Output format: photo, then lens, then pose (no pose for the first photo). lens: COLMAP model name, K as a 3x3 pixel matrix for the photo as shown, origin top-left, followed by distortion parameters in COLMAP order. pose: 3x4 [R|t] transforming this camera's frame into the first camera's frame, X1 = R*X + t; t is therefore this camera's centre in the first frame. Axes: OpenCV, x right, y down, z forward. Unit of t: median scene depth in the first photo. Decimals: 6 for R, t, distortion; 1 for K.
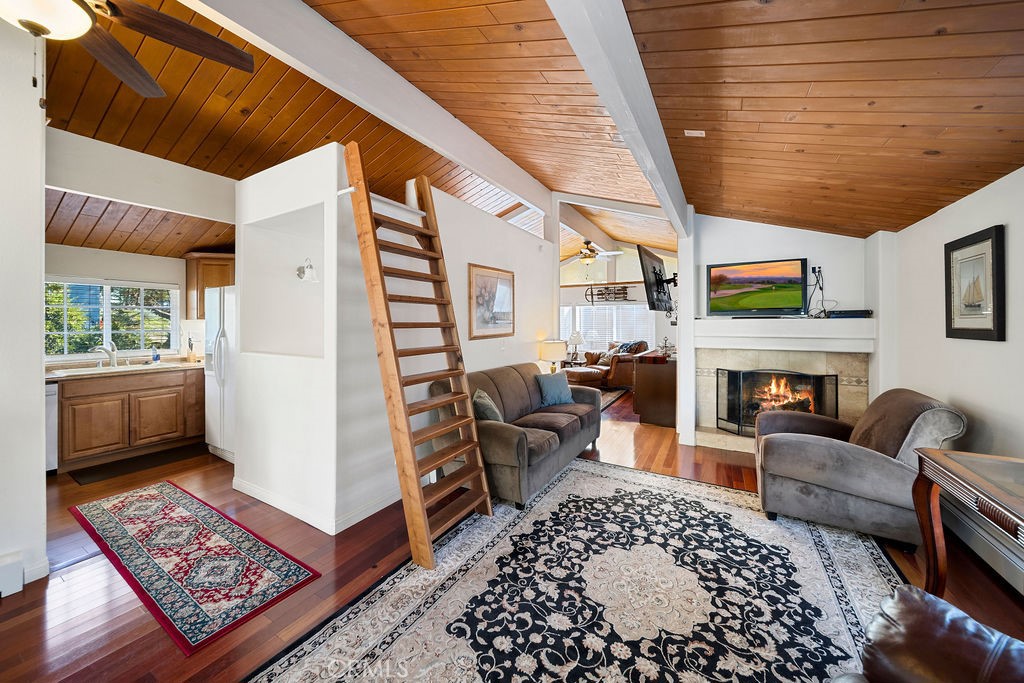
lens RADIAL K [[362.9, 0, 507.9], [0, 362.9, 319.1], [0, 0, 1]] dist [0.000000, 0.000089]
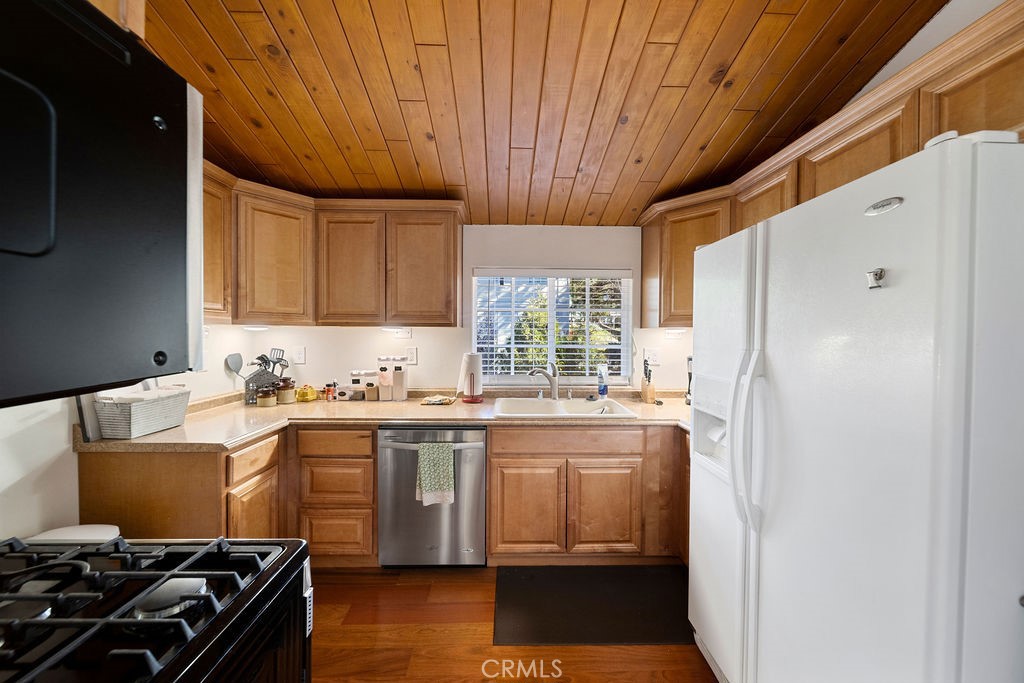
lens RADIAL K [[362.9, 0, 510.7], [0, 362.9, 337.8], [0, 0, 1]] dist [0.000000, 0.000089]
pose [[0.530334, 0.019002, -0.847576, -0.562072], [-0.007931, 0.999816, 0.017452, 0.009133], [0.847752, -0.002533, 0.530387, 0.572289]]
